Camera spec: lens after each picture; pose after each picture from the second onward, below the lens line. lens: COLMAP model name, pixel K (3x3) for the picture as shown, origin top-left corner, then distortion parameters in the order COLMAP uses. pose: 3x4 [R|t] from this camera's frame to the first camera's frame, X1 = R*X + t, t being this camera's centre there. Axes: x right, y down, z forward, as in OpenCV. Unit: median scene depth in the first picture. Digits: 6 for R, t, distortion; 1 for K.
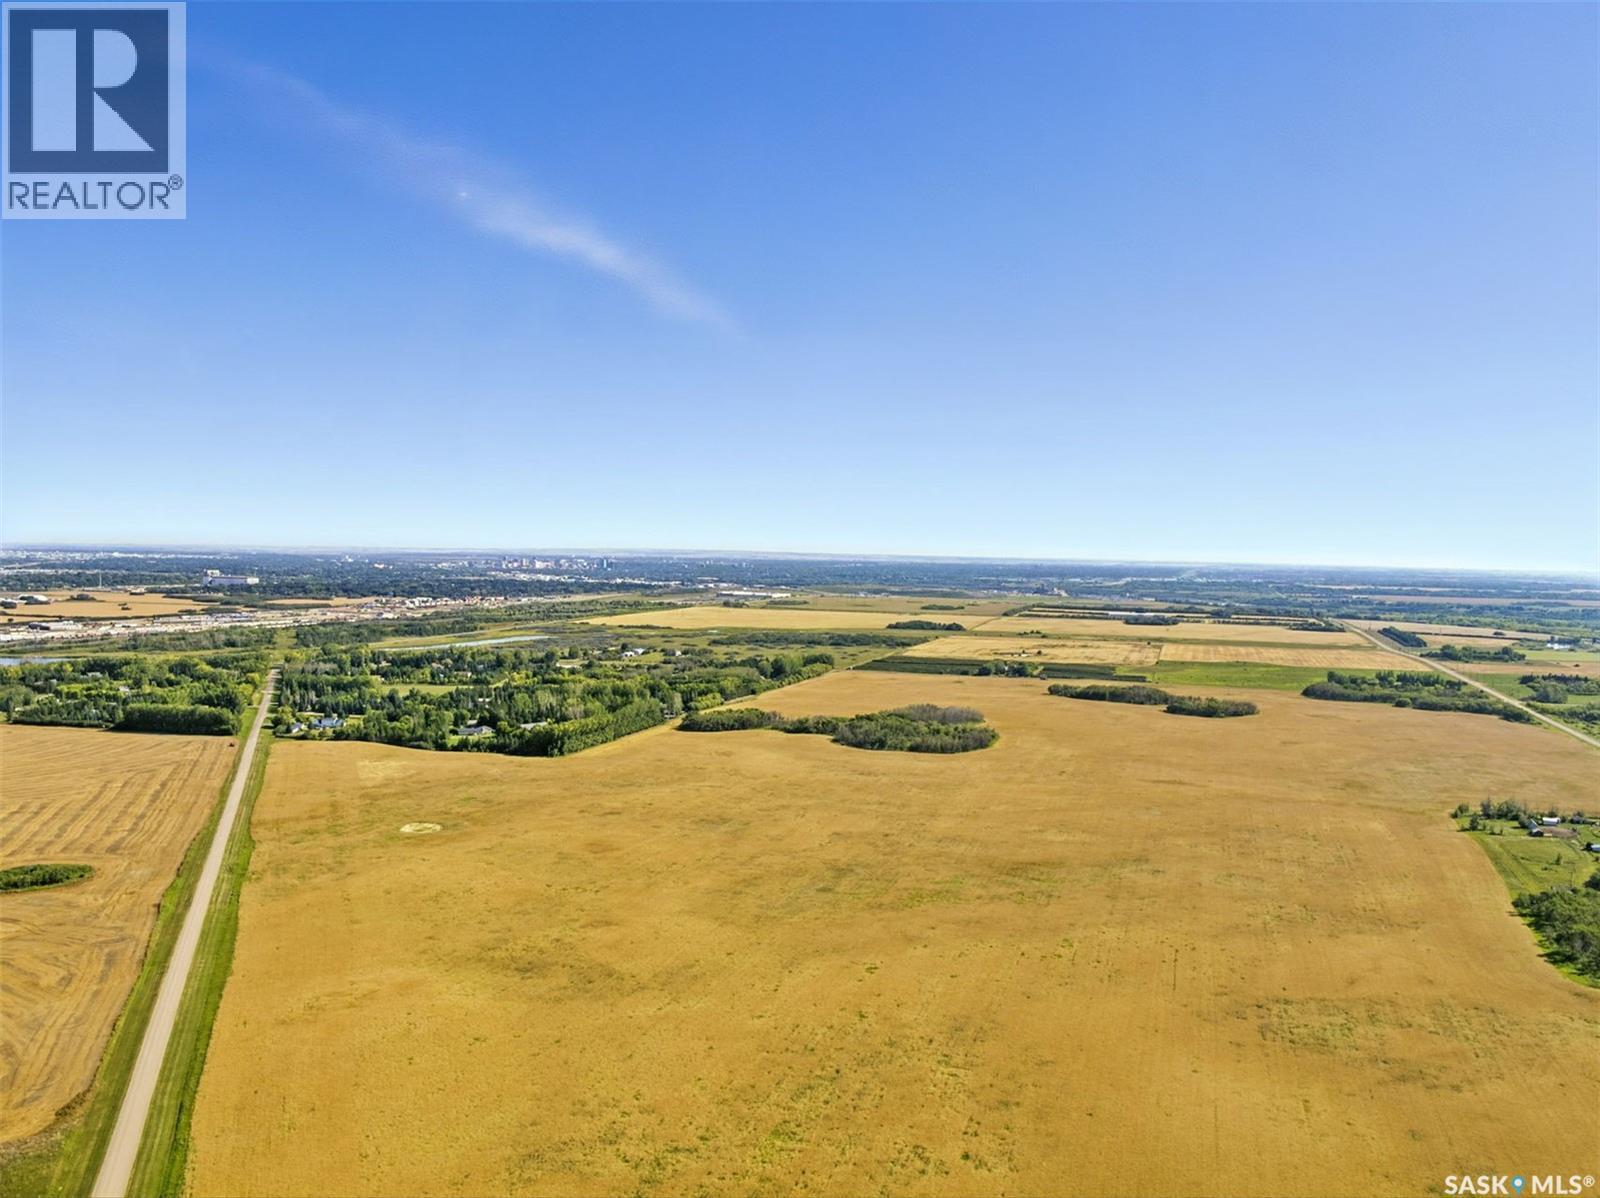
lens RADIAL K [[1386.3, 0, 812.7], [0, 1386.3, 606.3], [0, 0, 1]] dist [-0.001749, 0.008910]
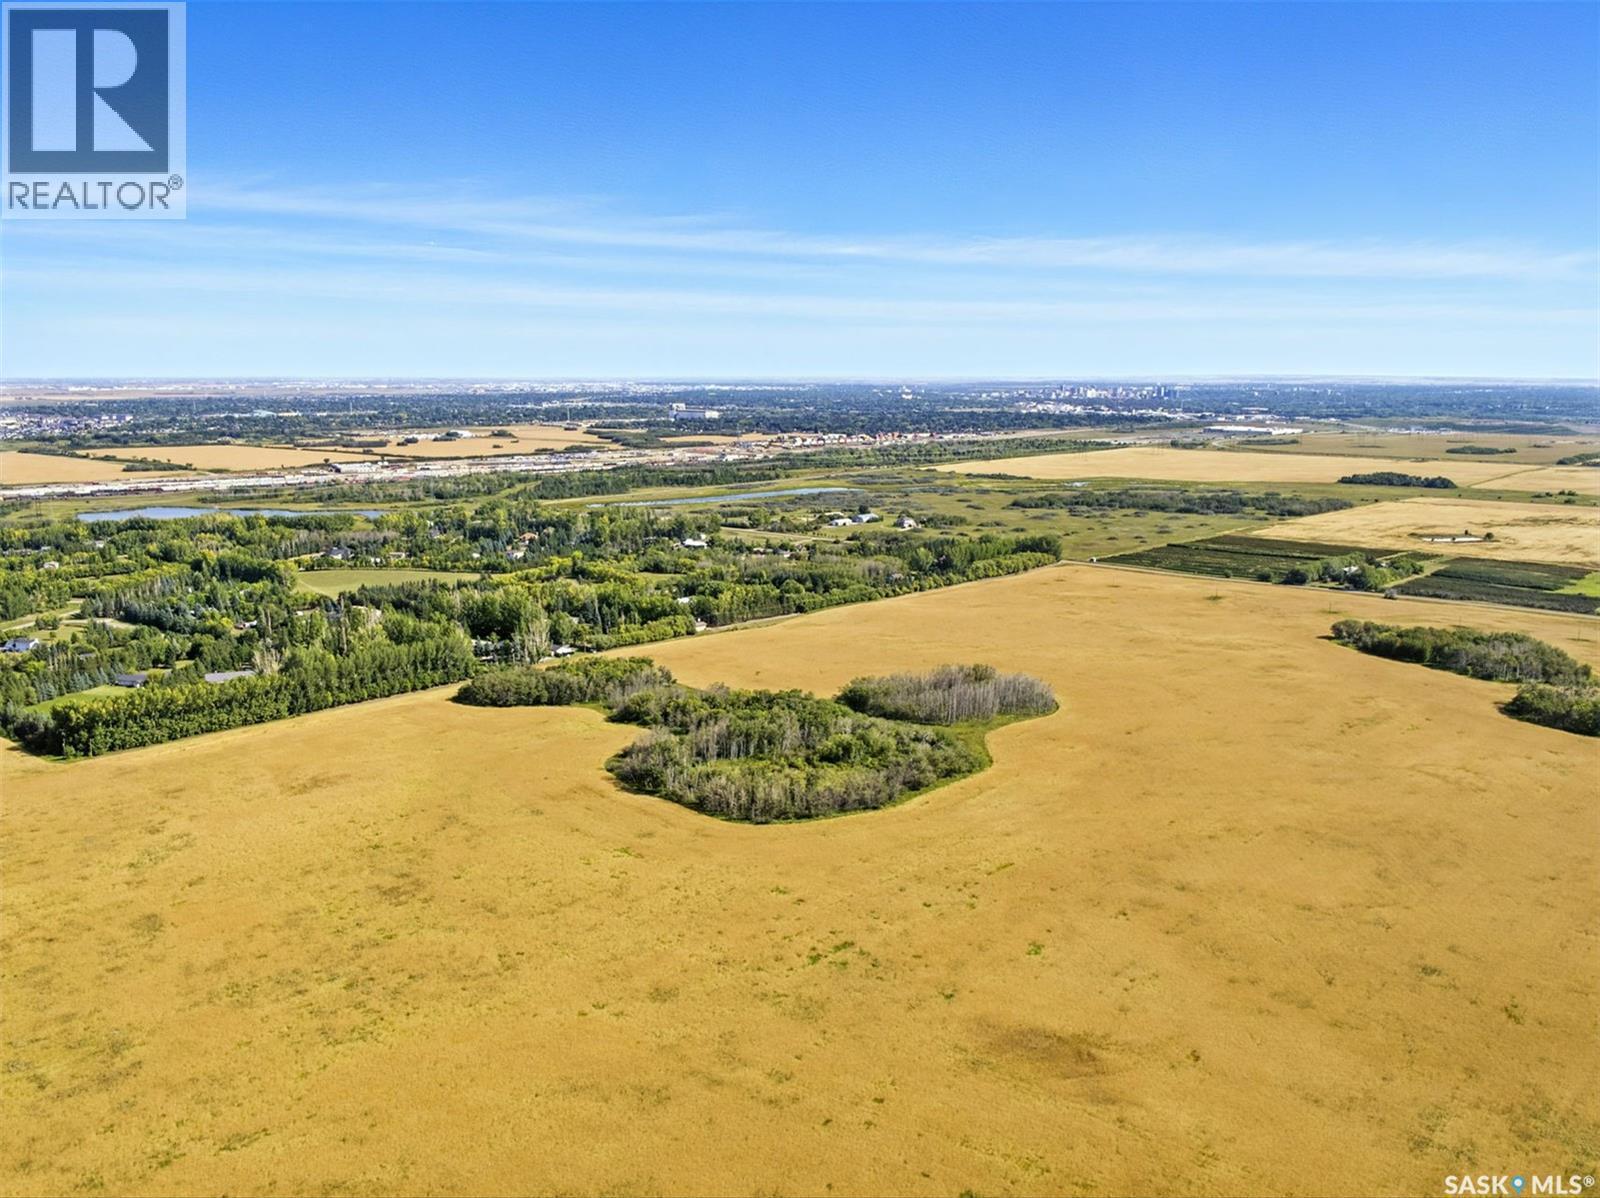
lens RADIAL K [[1386.3, 0, 811.7], [0, 1386.3, 603.5], [0, 0, 1]] dist [-0.001749, 0.008910]
pose [[0.903253, 0.056049, -0.425432, 0.123819], [-0.004350, 0.992578, 0.121533, -0.008780], [0.429086, -0.107925, 0.896793, 0.243695]]
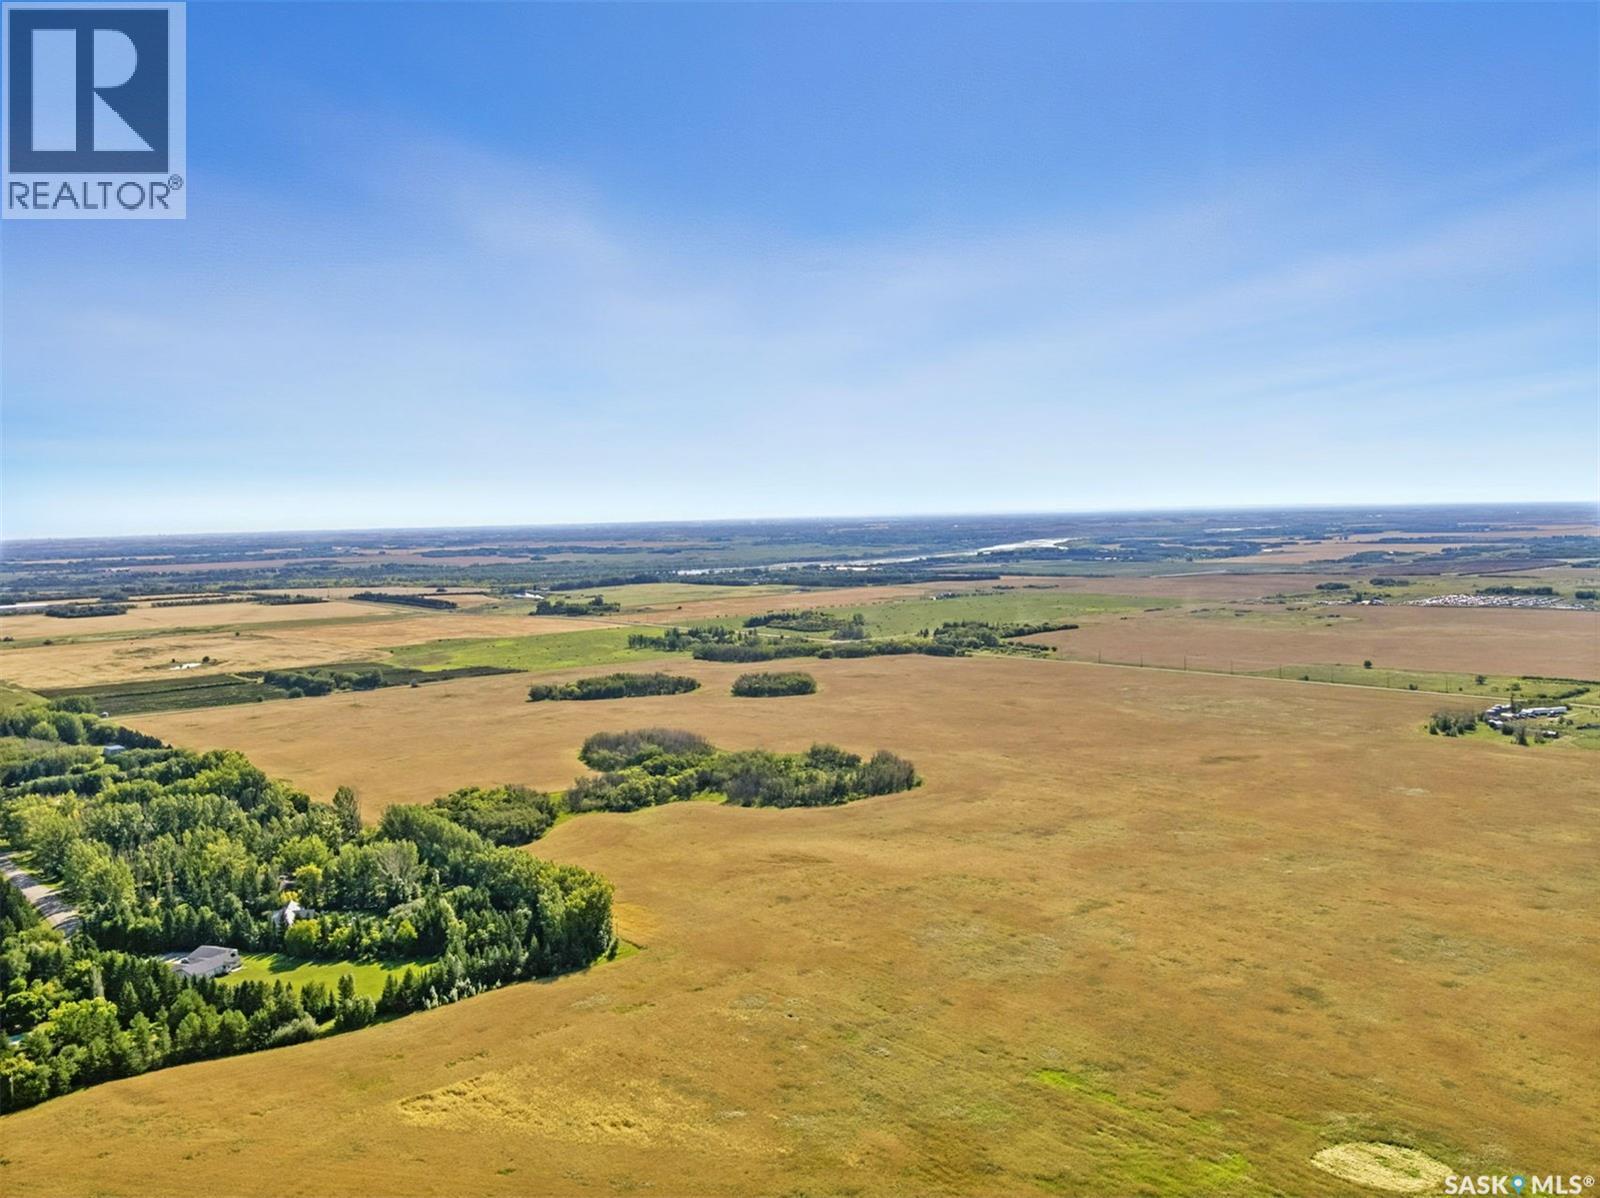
lens RADIAL K [[1386.3, 0, 800.8], [0, 1386.3, 590.2], [0, 0, 1]] dist [-0.001749, 0.008910]
pose [[0.564772, -0.083597, 0.821002, -0.203007], [0.074109, 0.995974, 0.050433, -0.013015], [-0.821913, 0.032360, 0.568694, 0.261248]]
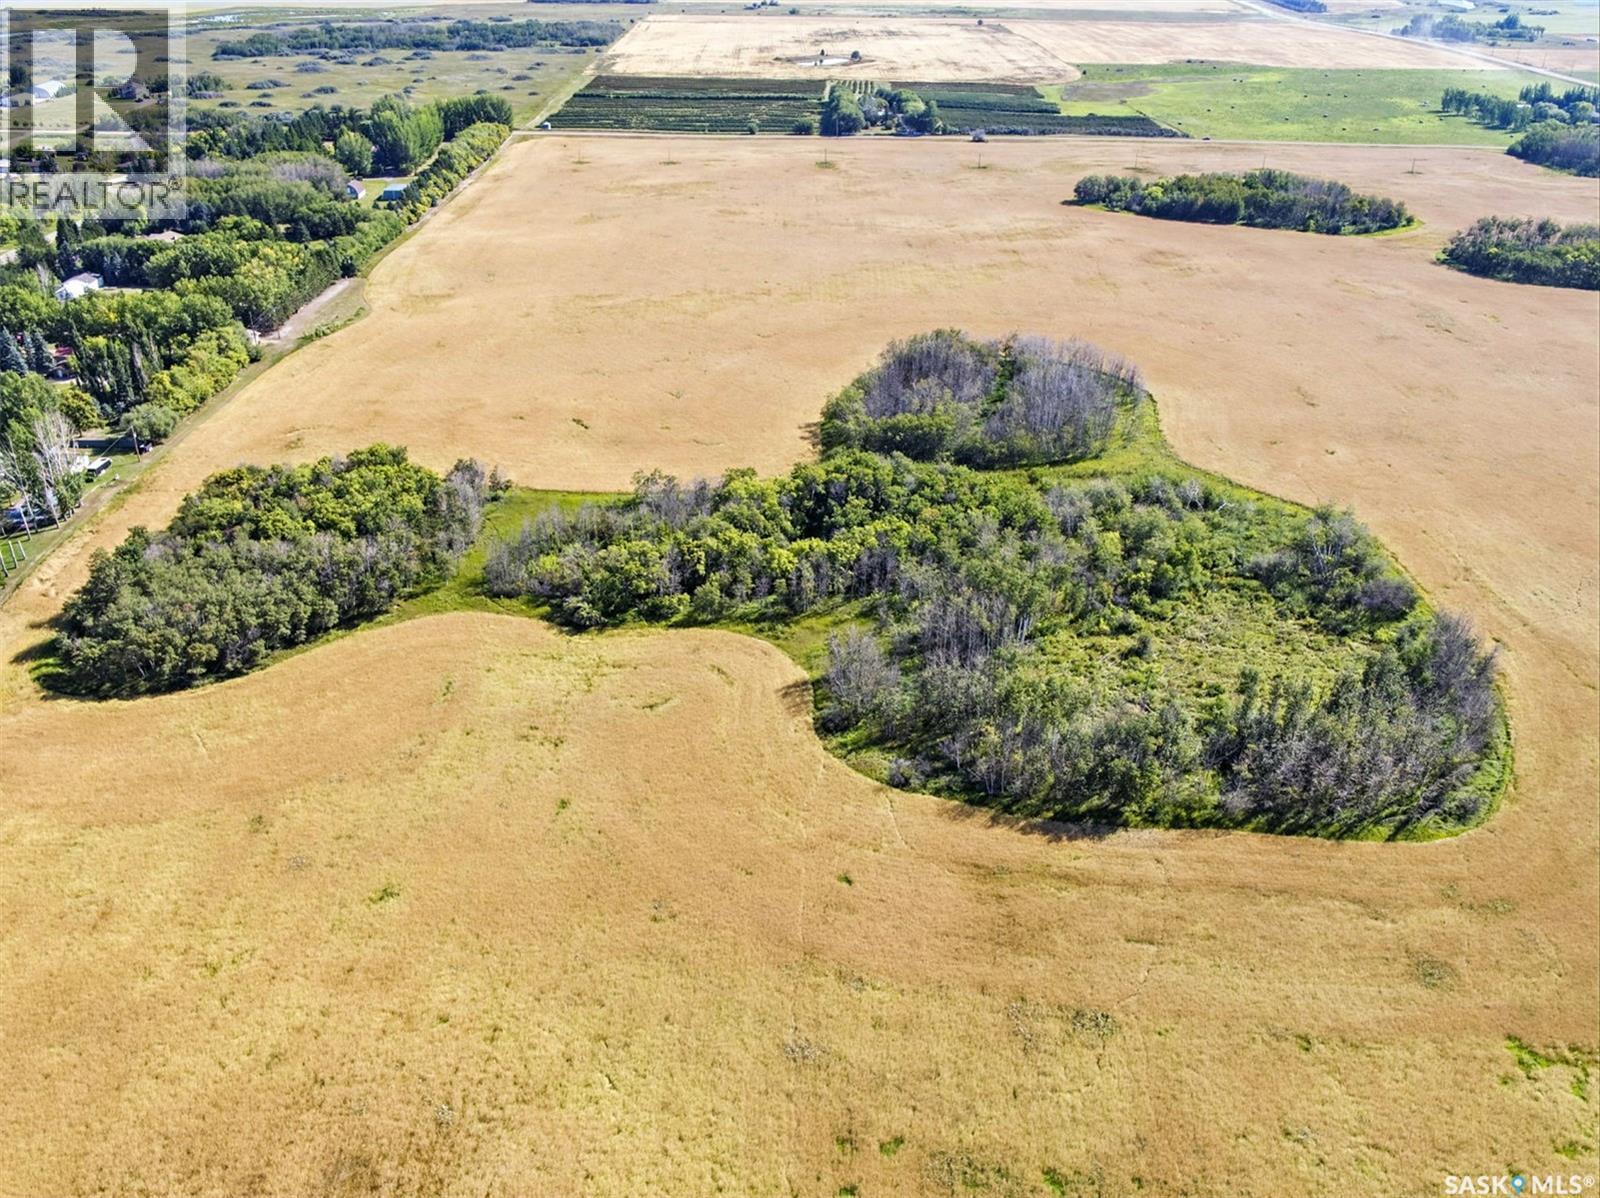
lens RADIAL K [[1386.3, 0, 815.7], [0, 1386.3, 606.1], [0, 0, 1]] dist [-0.001749, 0.008910]
pose [[0.958106, -0.136511, 0.251791, -0.016157], [0.015714, 0.902841, 0.429688, -0.004677], [-0.285984, -0.407730, 0.867162, 0.347849]]
